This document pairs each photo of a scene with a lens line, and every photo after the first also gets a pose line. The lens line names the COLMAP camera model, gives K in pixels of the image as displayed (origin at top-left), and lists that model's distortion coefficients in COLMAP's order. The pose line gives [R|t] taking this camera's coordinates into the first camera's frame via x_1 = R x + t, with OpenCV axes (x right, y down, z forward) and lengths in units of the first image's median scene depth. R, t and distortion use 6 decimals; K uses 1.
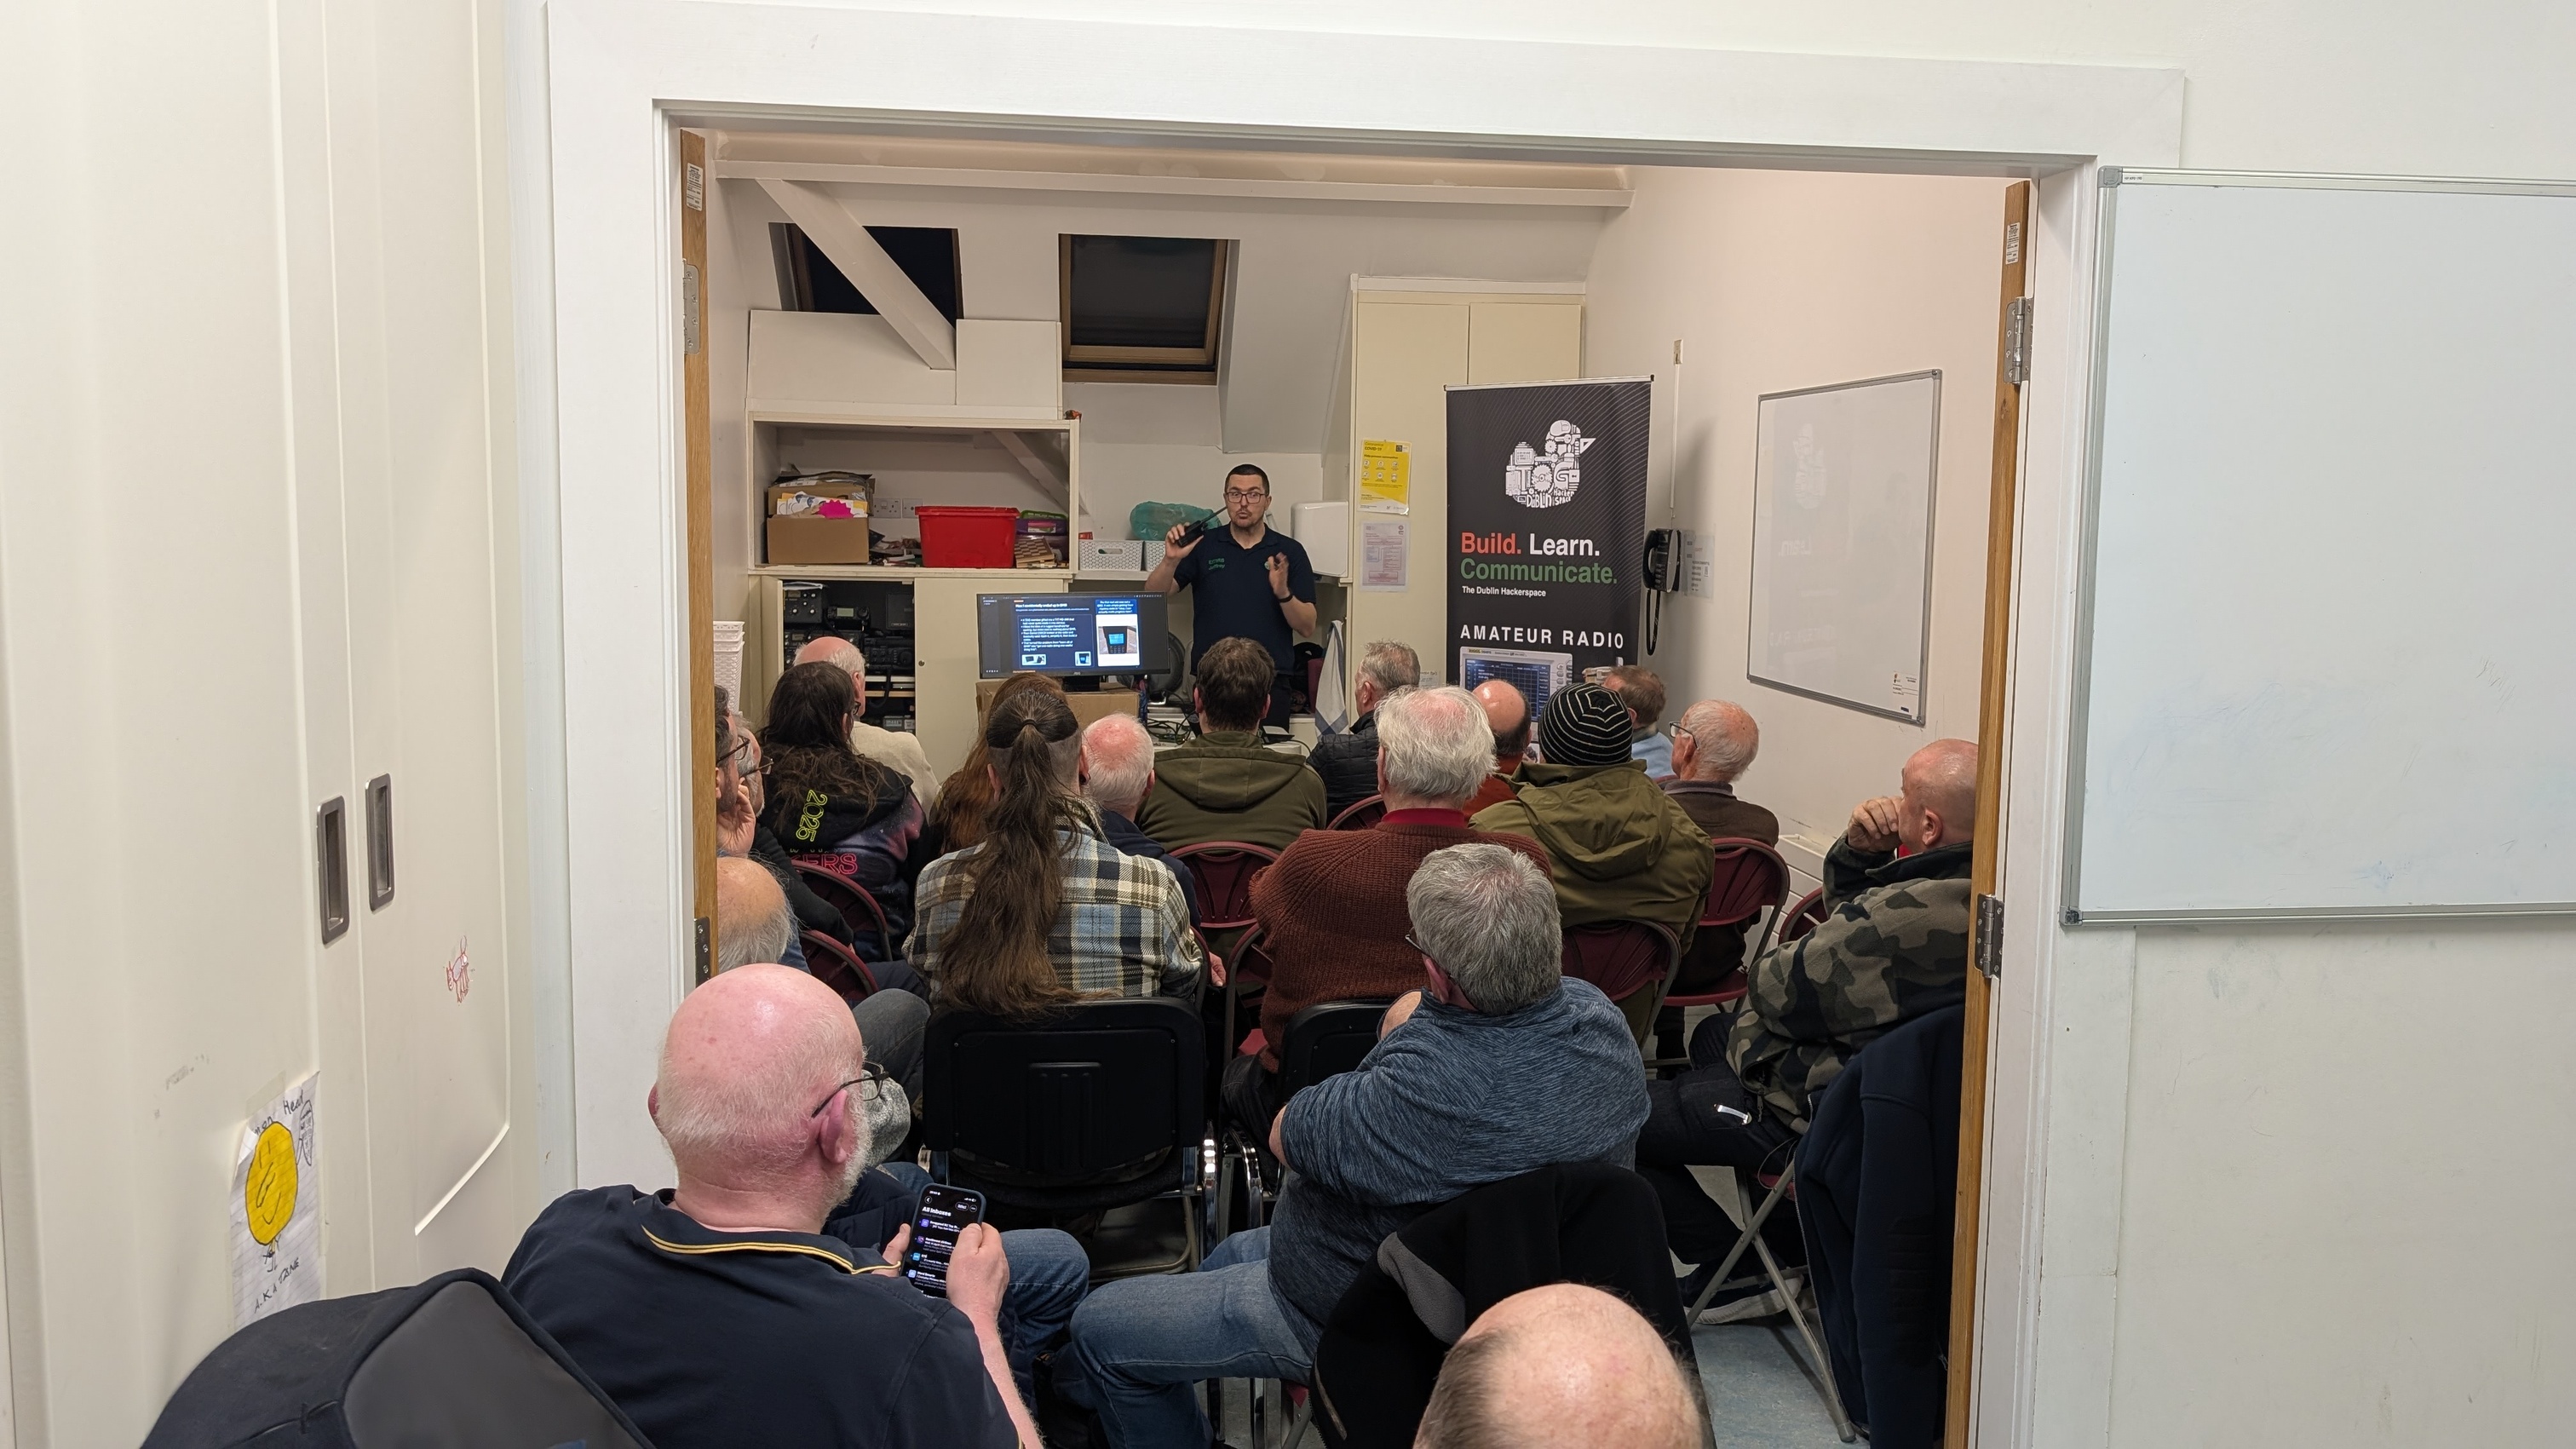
lens RADIAL K [[1873.4, 0, 1294.9], [0, 1873.4, 695.1], [0, 0, 1]] dist [0.027092, -0.031526]
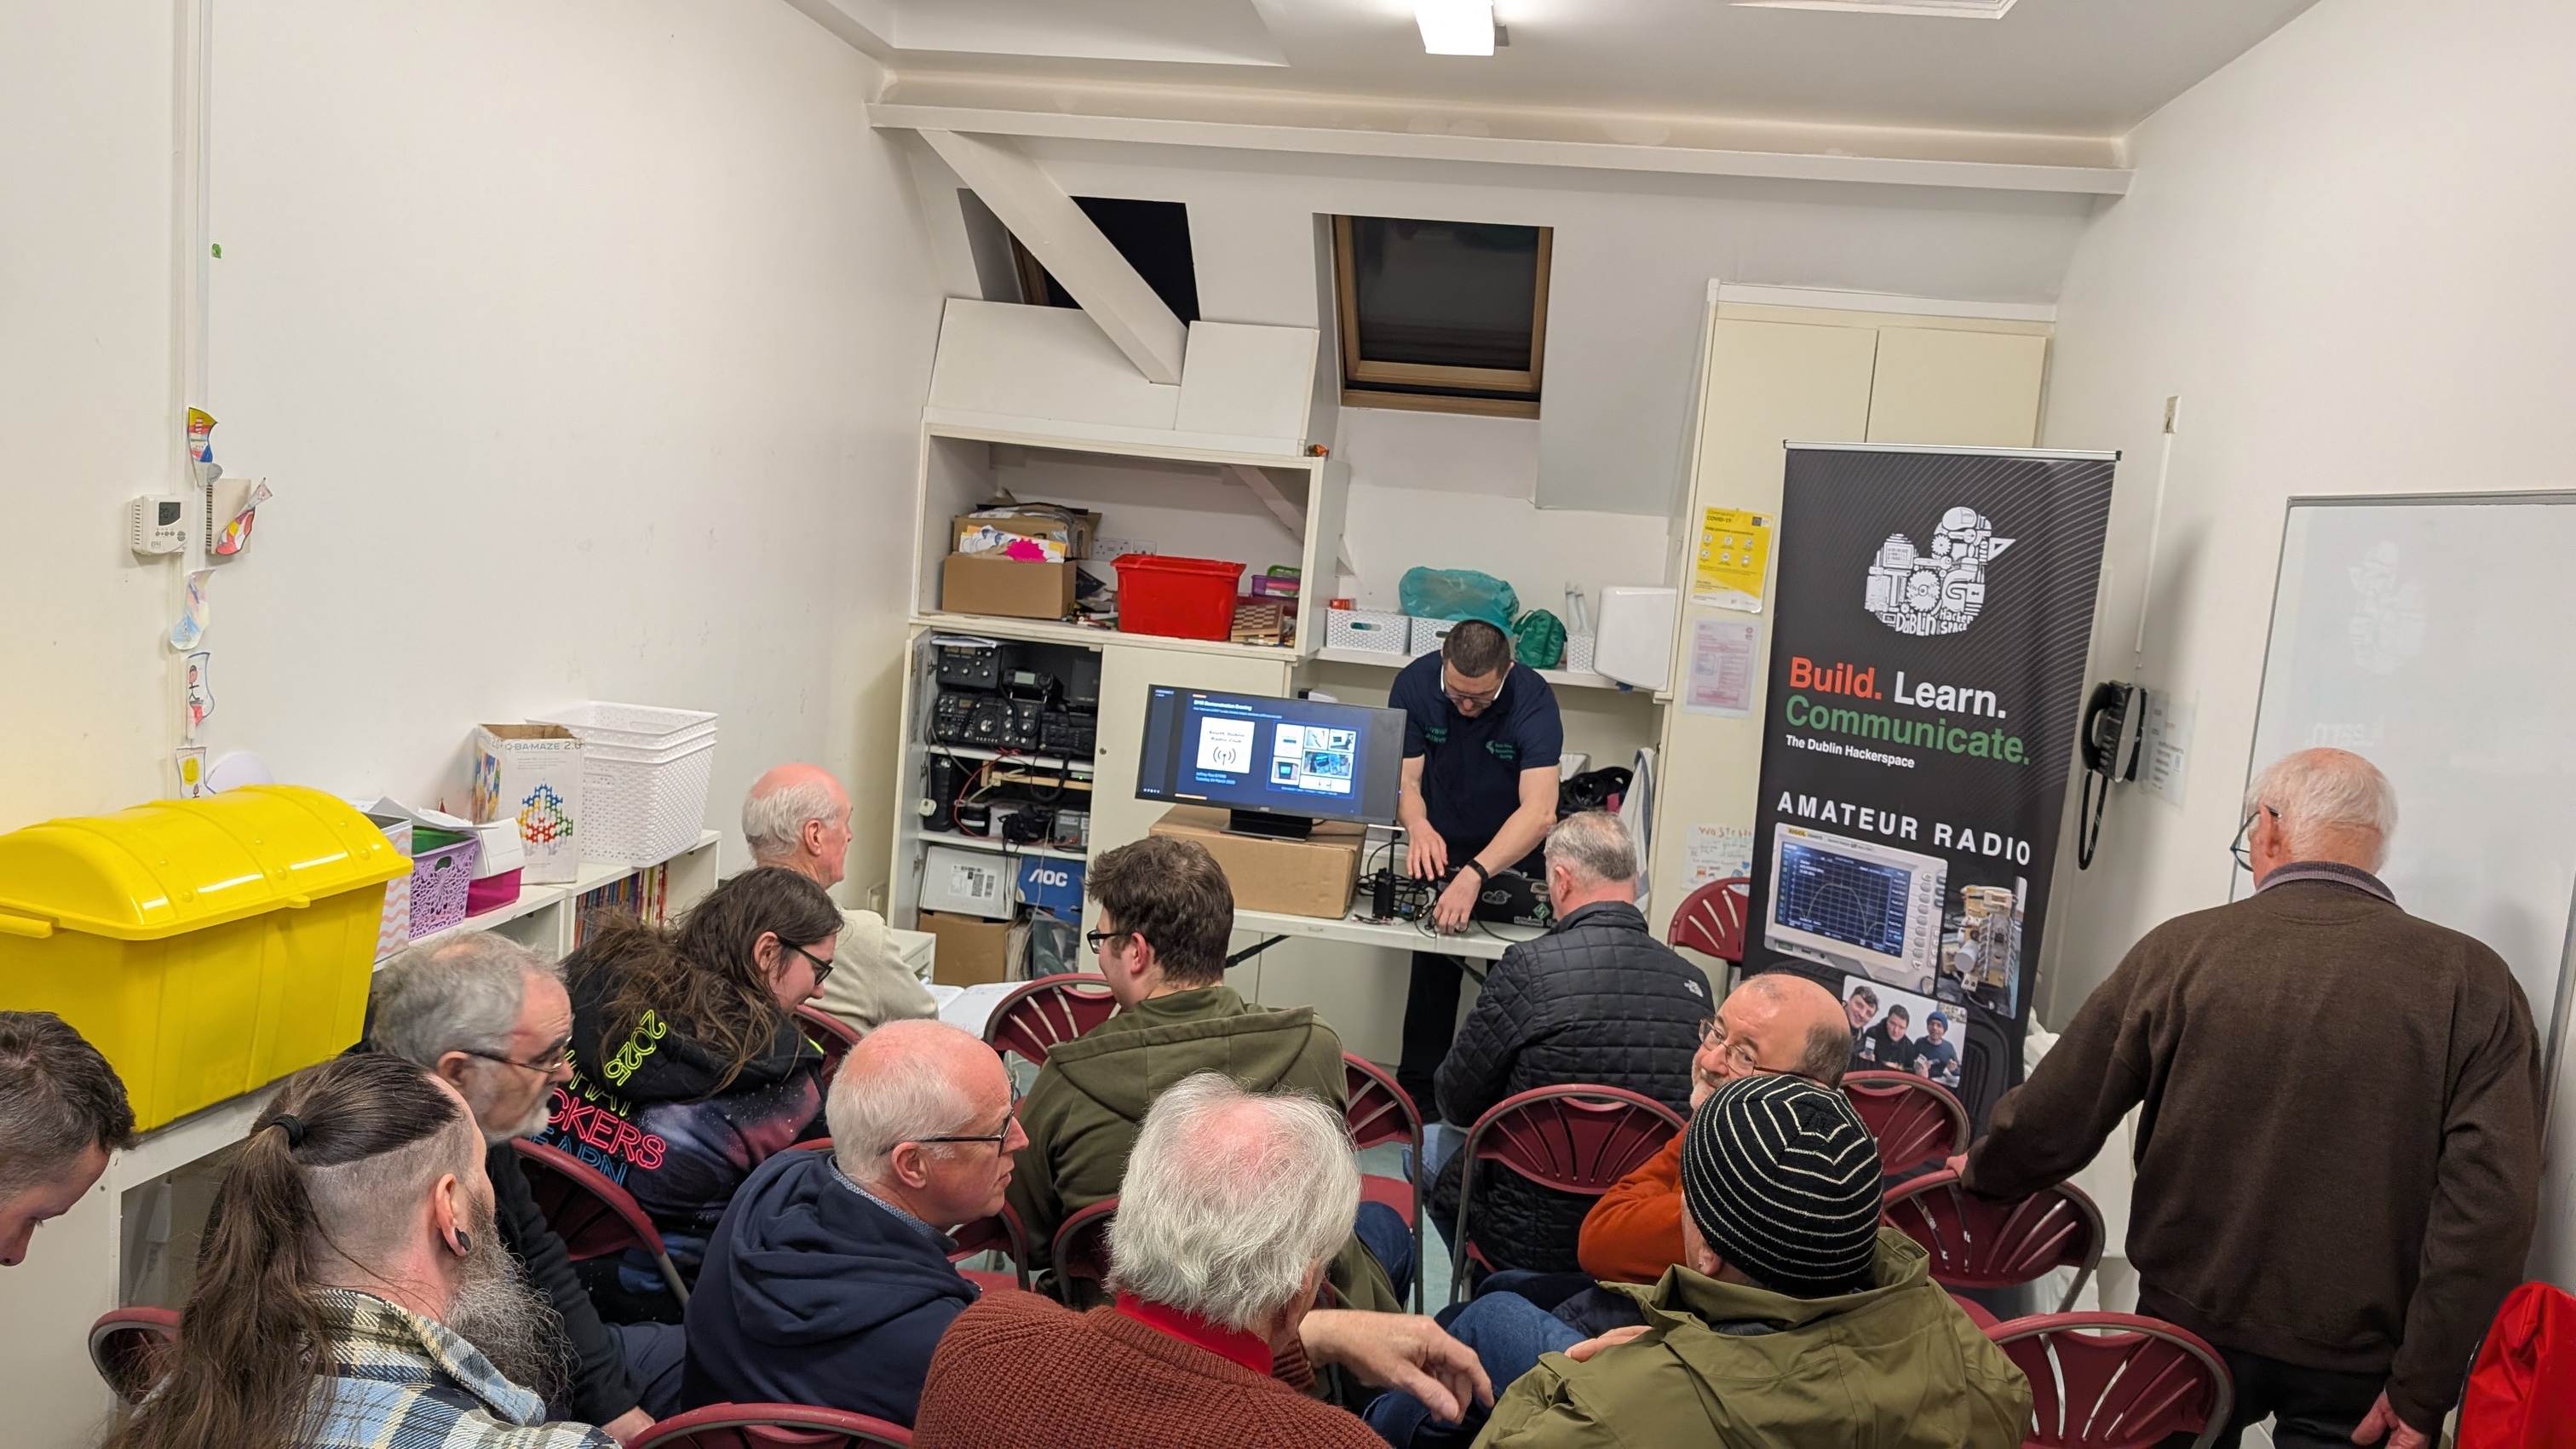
lens RADIAL K [[1873.4, 0, 1271.7], [0, 1873.4, 706.1], [0, 0, 1]] dist [0.027092, -0.031526]
pose [[0.958714, 0.096935, -0.267341, 0.081201], [-0.097685, 0.995162, 0.010528, -0.053055], [0.267068, 0.016022, 0.963544, 0.265719]]
